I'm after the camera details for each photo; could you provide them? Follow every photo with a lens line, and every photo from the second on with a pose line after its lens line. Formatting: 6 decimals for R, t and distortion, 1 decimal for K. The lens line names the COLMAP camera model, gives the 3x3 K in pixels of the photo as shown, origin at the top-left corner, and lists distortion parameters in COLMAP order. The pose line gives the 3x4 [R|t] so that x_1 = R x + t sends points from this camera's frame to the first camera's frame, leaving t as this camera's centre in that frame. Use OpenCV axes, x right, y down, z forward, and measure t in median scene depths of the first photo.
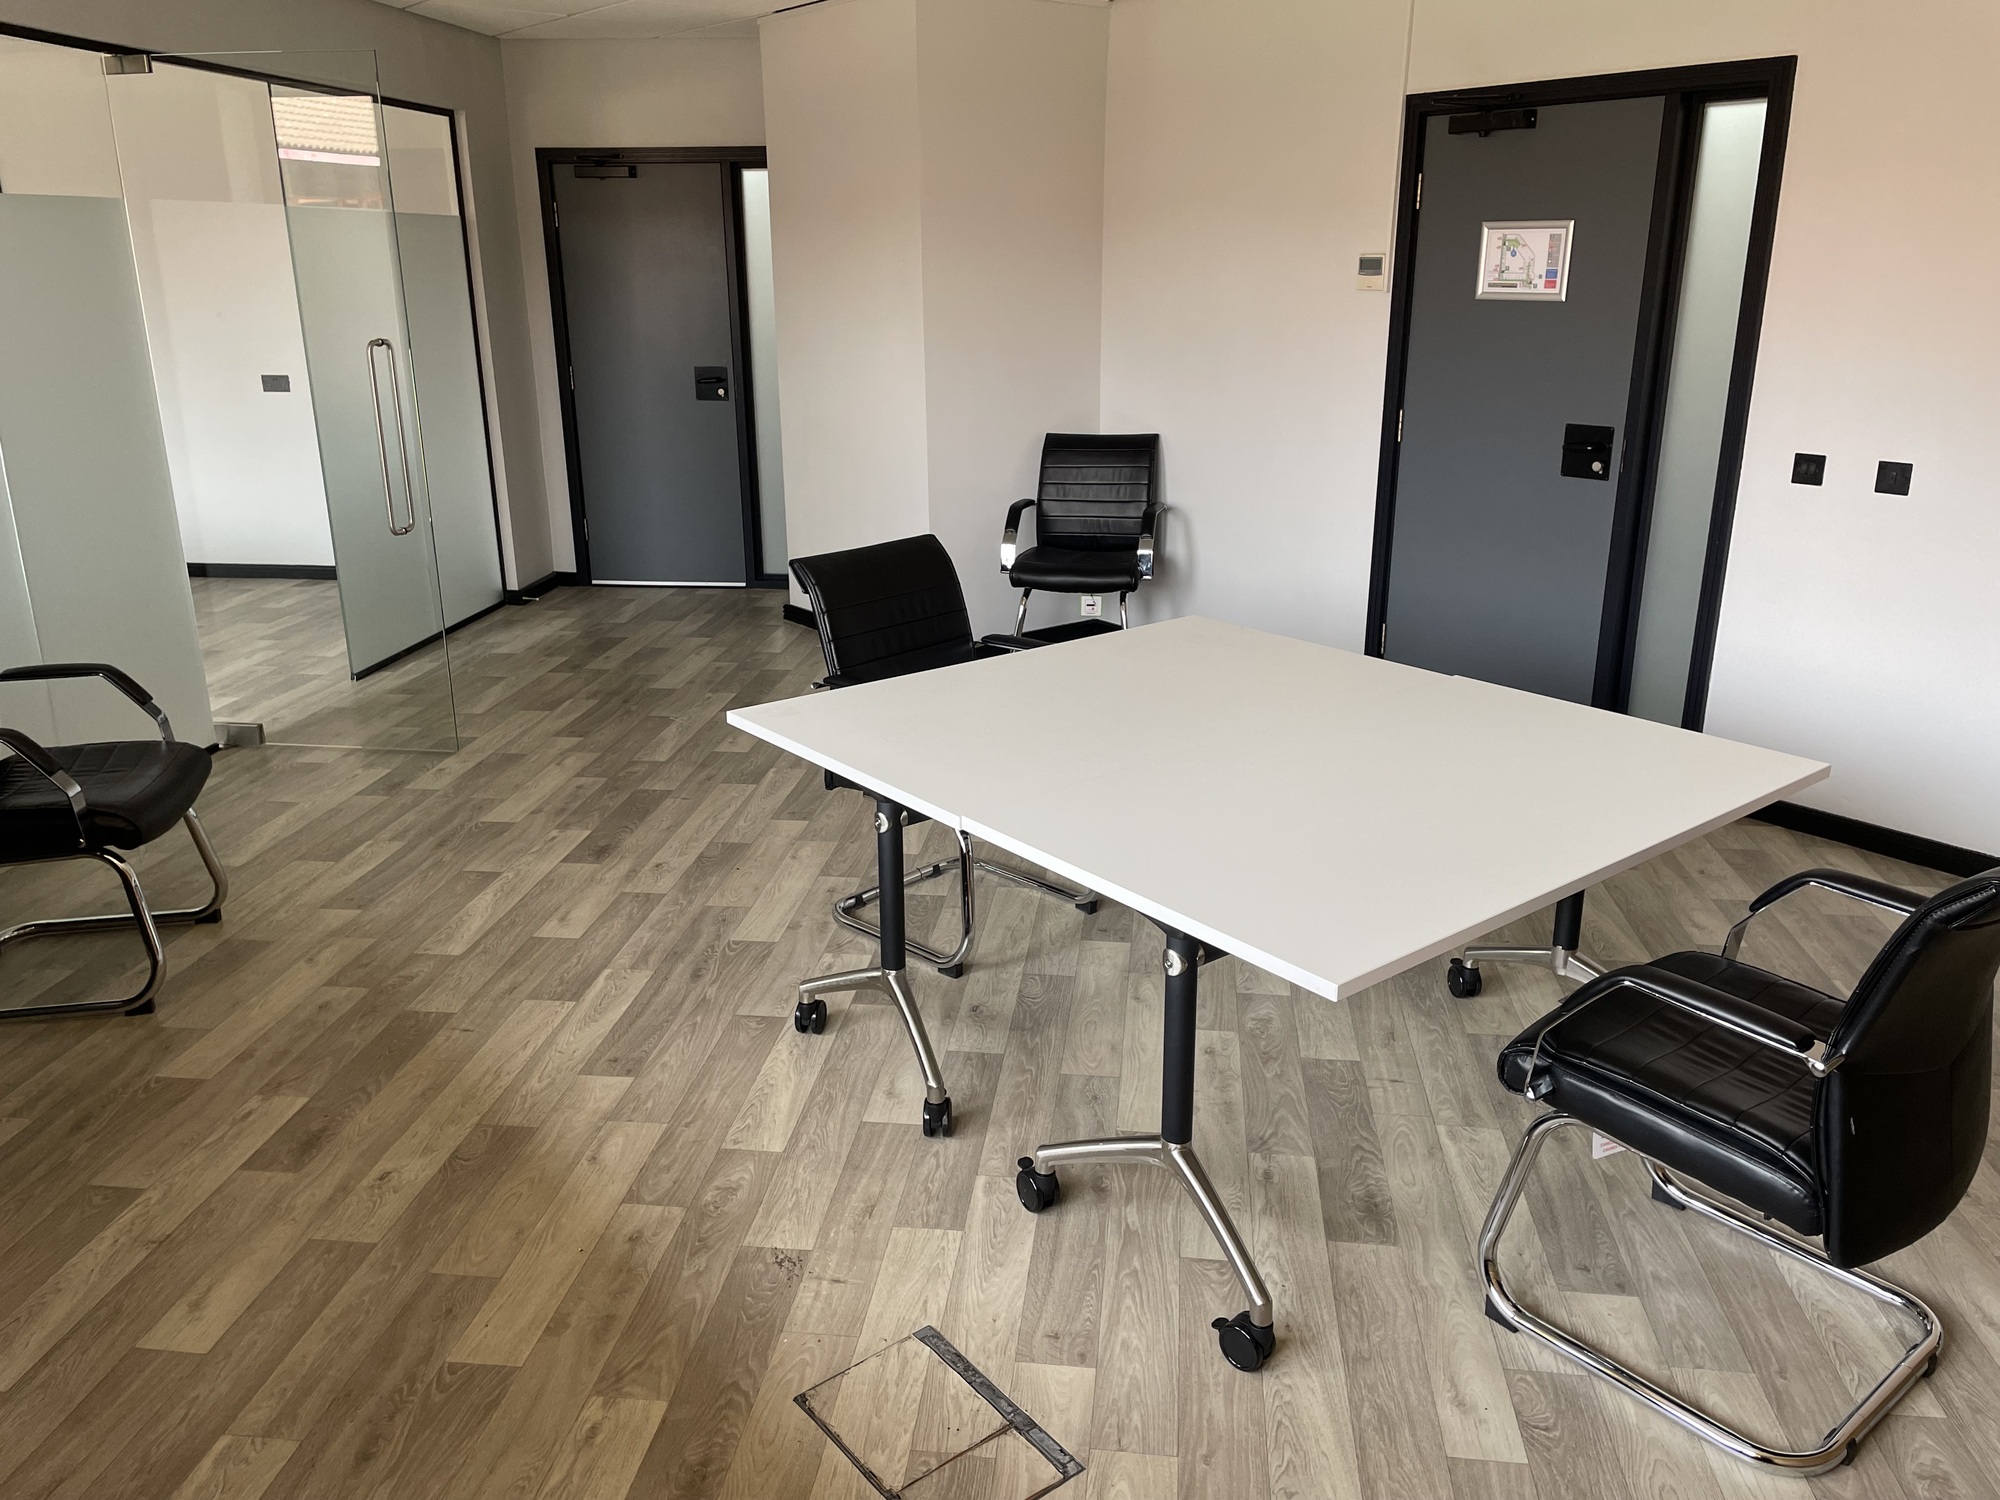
lens RADIAL K [[1533.0, 0, 1003.4], [0, 1533.0, 749.0], [0, 0, 1]] dist [0.080342, -0.104032]
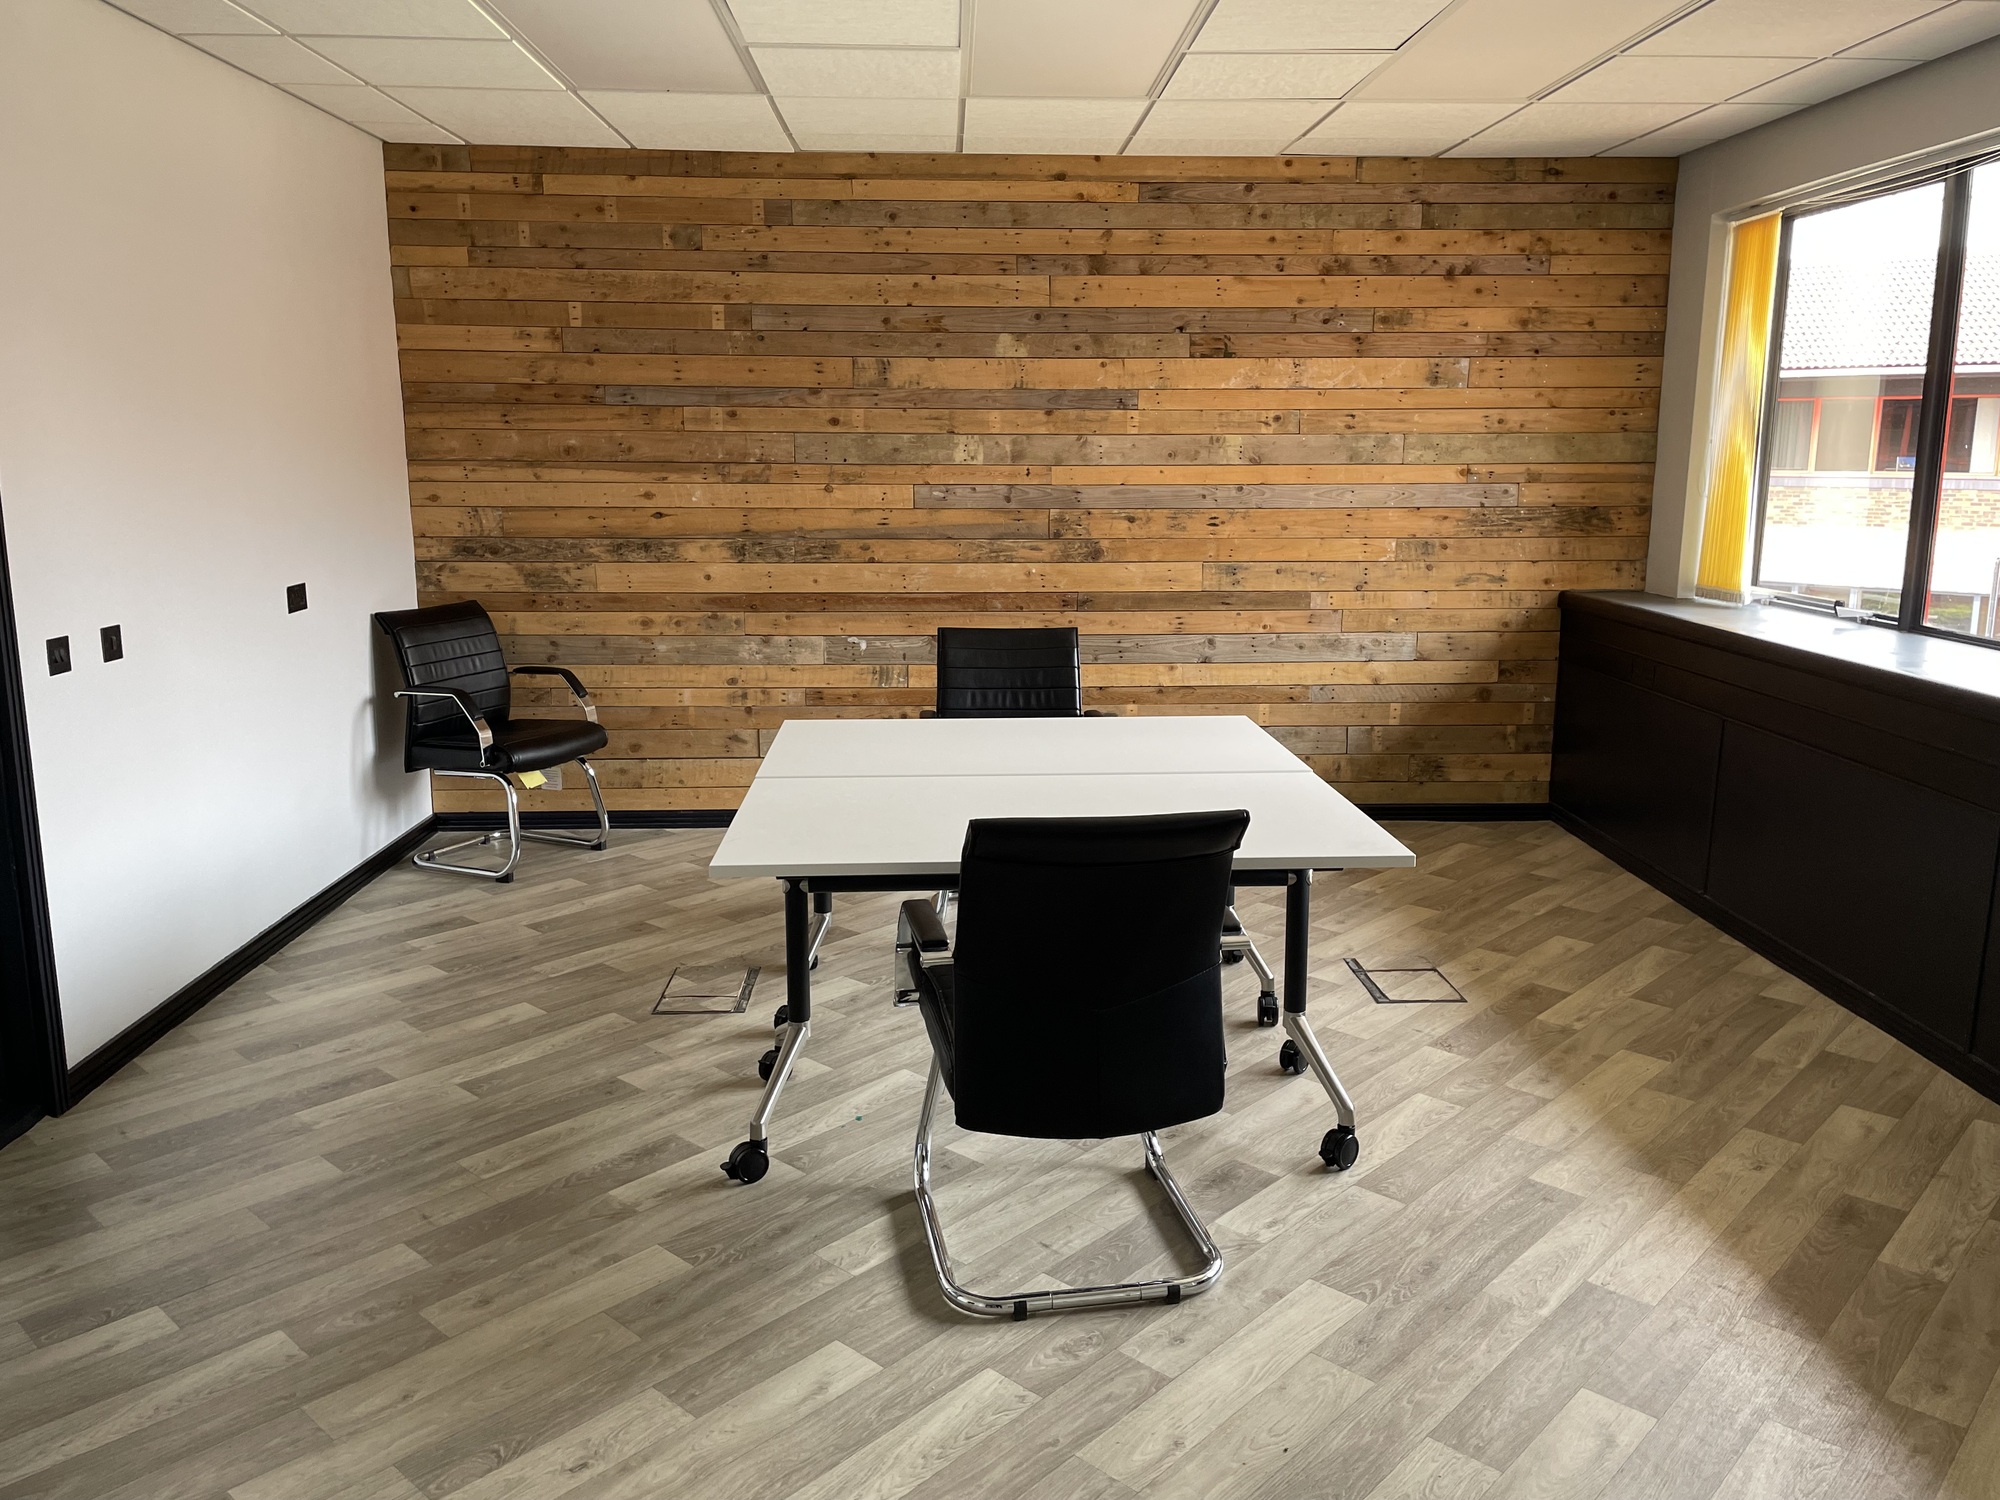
lens RADIAL K [[1533.0, 0, 1003.4], [0, 1533.0, 749.3], [0, 0, 1]] dist [0.080342, -0.104032]
pose [[-0.814598, -0.113022, 0.568907, -0.471626], [0.178577, 0.884319, 0.431382, -0.503244], [-0.551851, 0.452997, -0.700182, 1.655491]]
